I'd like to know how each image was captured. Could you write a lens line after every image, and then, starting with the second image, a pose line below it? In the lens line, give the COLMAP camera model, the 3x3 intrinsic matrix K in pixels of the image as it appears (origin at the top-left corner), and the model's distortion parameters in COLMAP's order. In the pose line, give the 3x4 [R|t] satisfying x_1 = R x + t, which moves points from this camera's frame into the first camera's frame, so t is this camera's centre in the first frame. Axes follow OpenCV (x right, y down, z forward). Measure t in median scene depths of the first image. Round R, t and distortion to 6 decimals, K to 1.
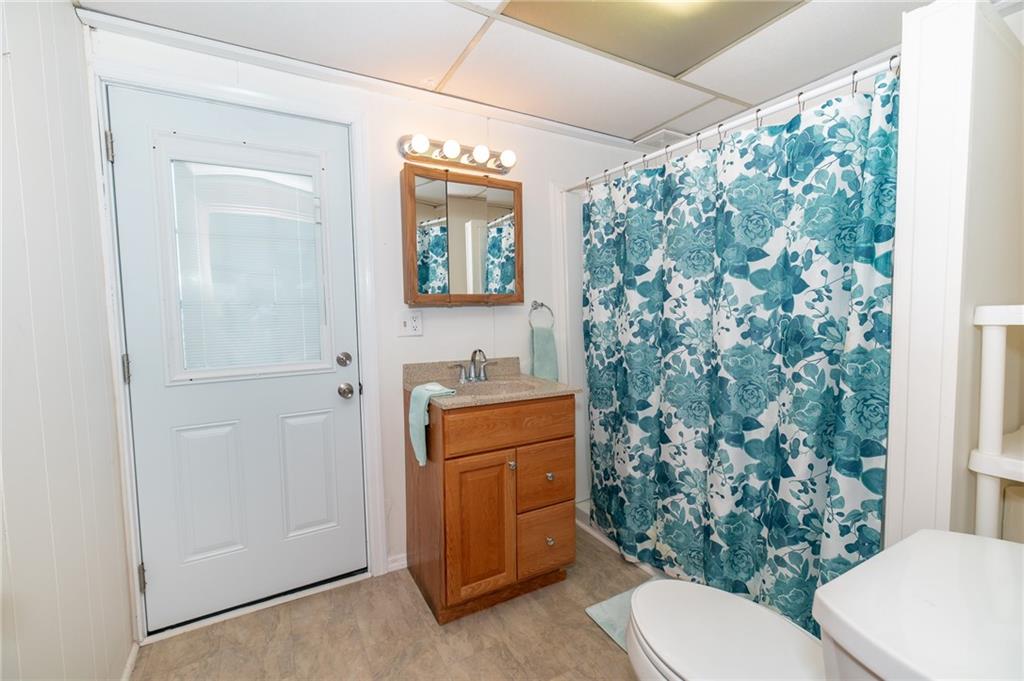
lens RADIAL K [[453.8, 0, 502.7], [0, 453.8, 336.2], [0, 0, 1]] dist [-0.004011, -0.000882]
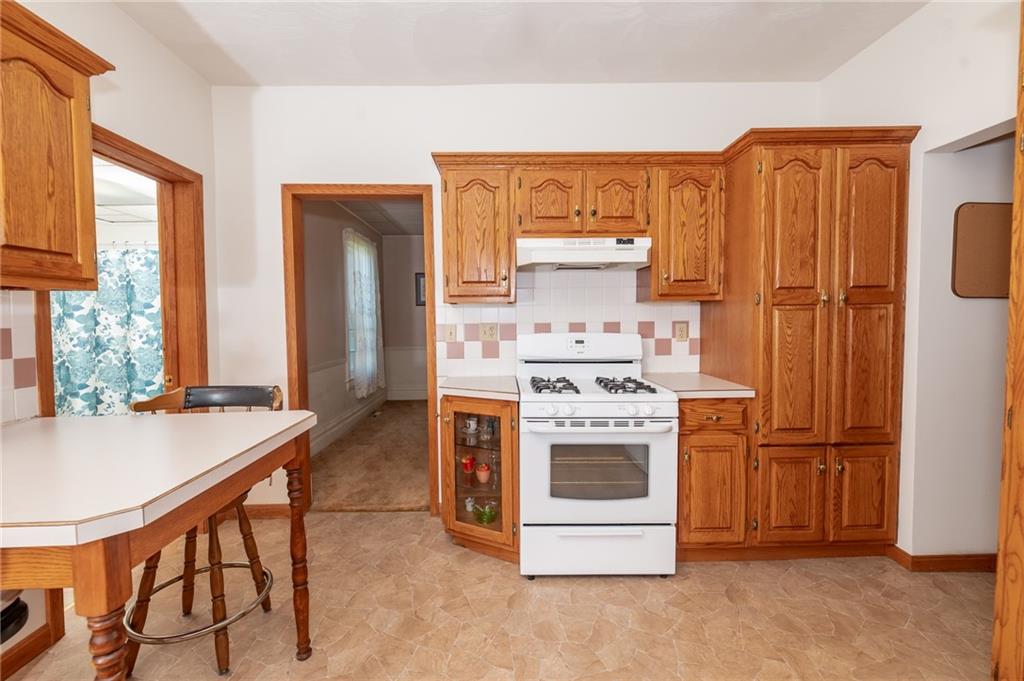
lens RADIAL K [[453.8, 0, 518.6], [0, 453.8, 338.3], [0, 0, 1]] dist [-0.004011, -0.000882]
pose [[0.458517, -0.020636, 0.888446, -0.501482], [0.052160, 0.998632, -0.003724, 0.069438], [-0.887154, 0.048049, 0.458966, -1.401694]]
